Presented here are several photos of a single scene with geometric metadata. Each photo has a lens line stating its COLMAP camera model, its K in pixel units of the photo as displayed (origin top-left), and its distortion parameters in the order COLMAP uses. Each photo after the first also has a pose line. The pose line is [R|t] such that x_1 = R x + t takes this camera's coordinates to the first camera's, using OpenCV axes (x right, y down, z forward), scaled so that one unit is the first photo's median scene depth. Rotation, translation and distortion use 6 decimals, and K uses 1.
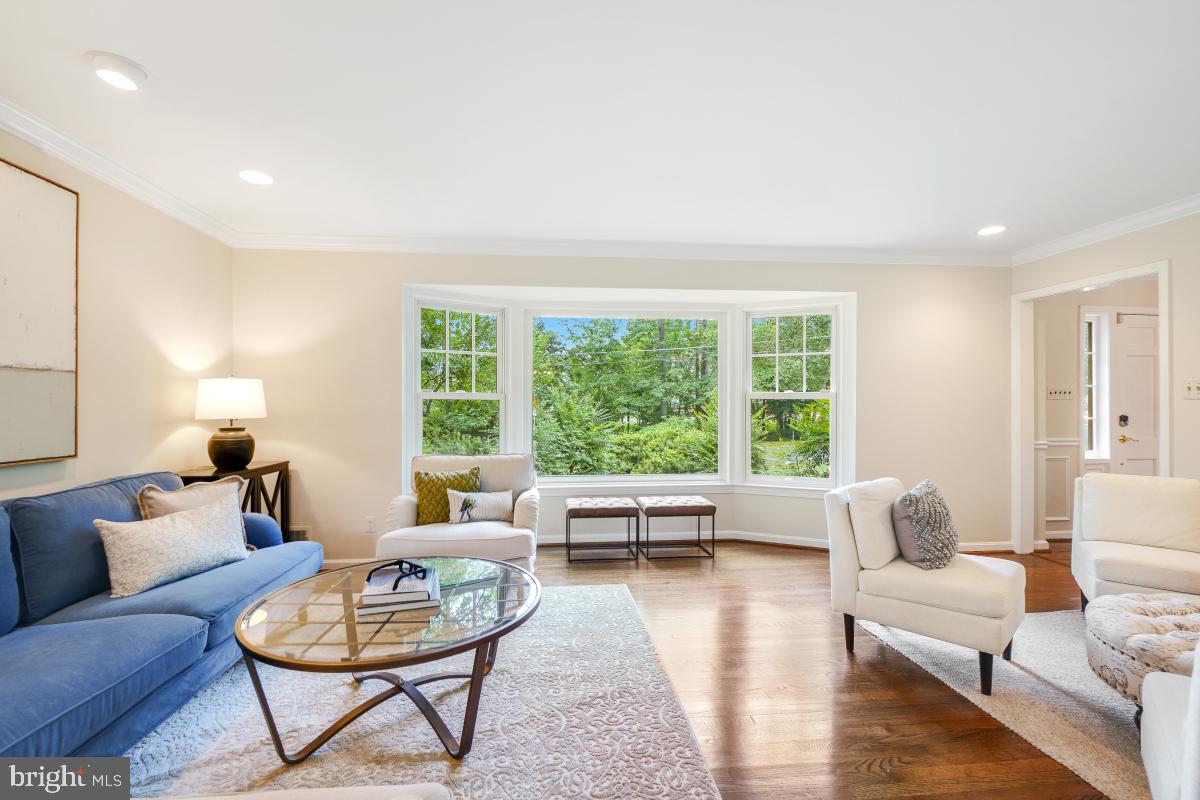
lens RADIAL K [[532.4, 0, 600.0], [0, 532.4, 400.0], [0, 0, 1]] dist [-0.002782, -0.000023]
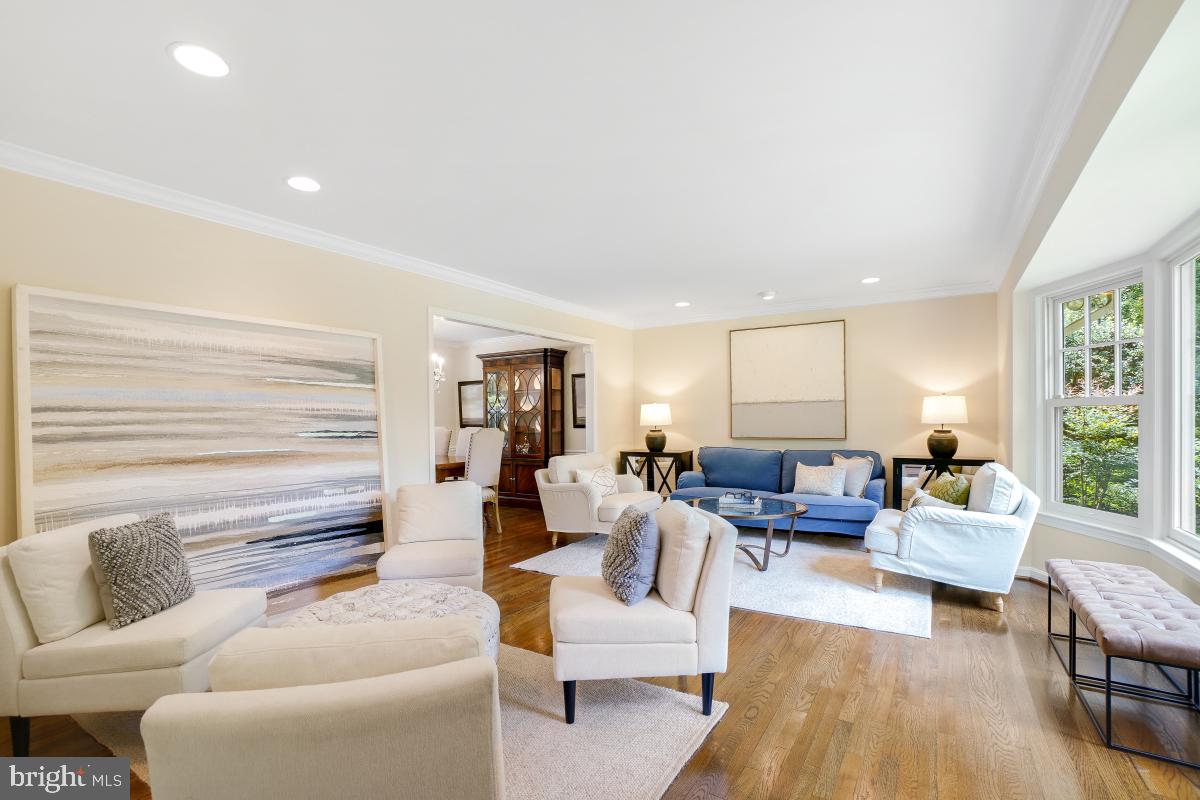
lens RADIAL K [[532.4, 0, 600.0], [0, 532.4, 400.0], [0, 0, 1]] dist [-0.002782, -0.000023]
pose [[-0.611029, -0.008009, -0.791568, 1.446216], [0.029937, 0.999000, -0.033216, -0.012899], [0.791042, -0.043993, -0.610178, 1.595108]]
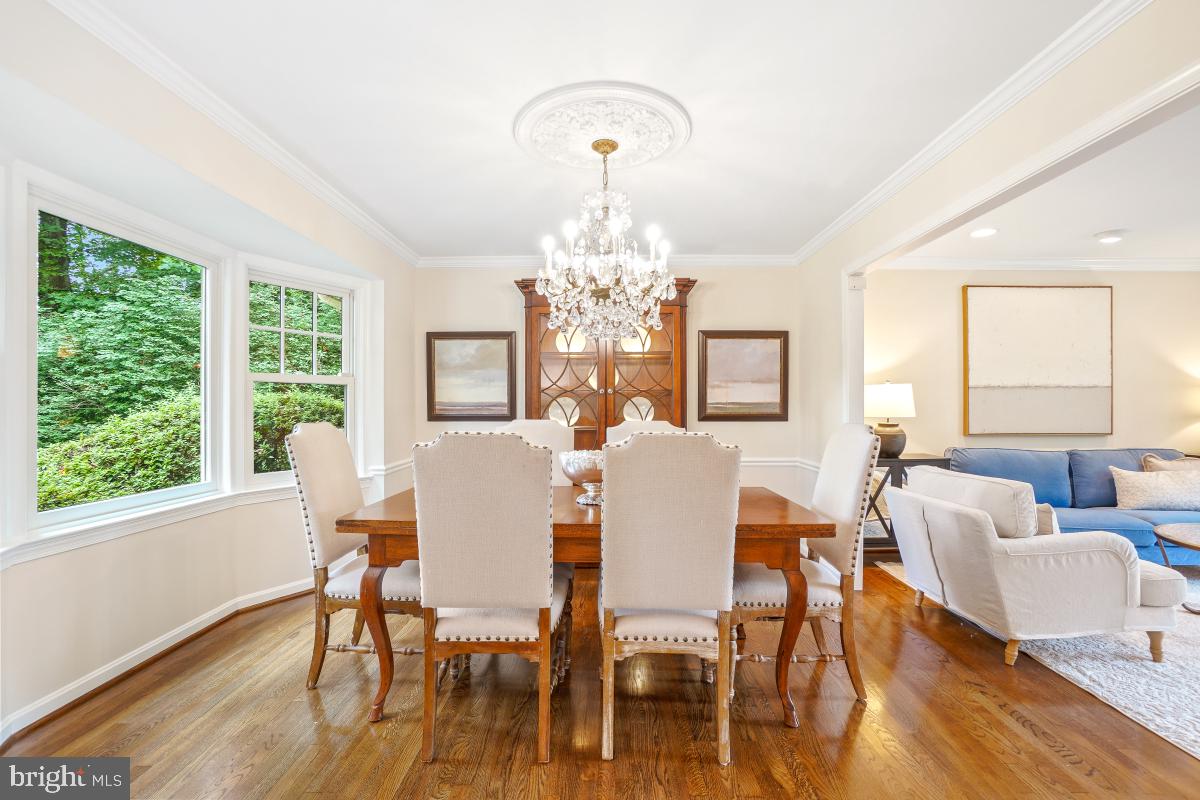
lens RADIAL K [[532.4, 0, 600.0], [0, 532.4, 400.0], [0, 0, 1]] dist [-0.002782, -0.000023]
pose [[-0.103278, -0.009148, -0.994610, 0.986454], [0.014856, 0.999832, -0.010738, -0.015053], [0.994542, -0.015885, -0.103125, -0.536048]]
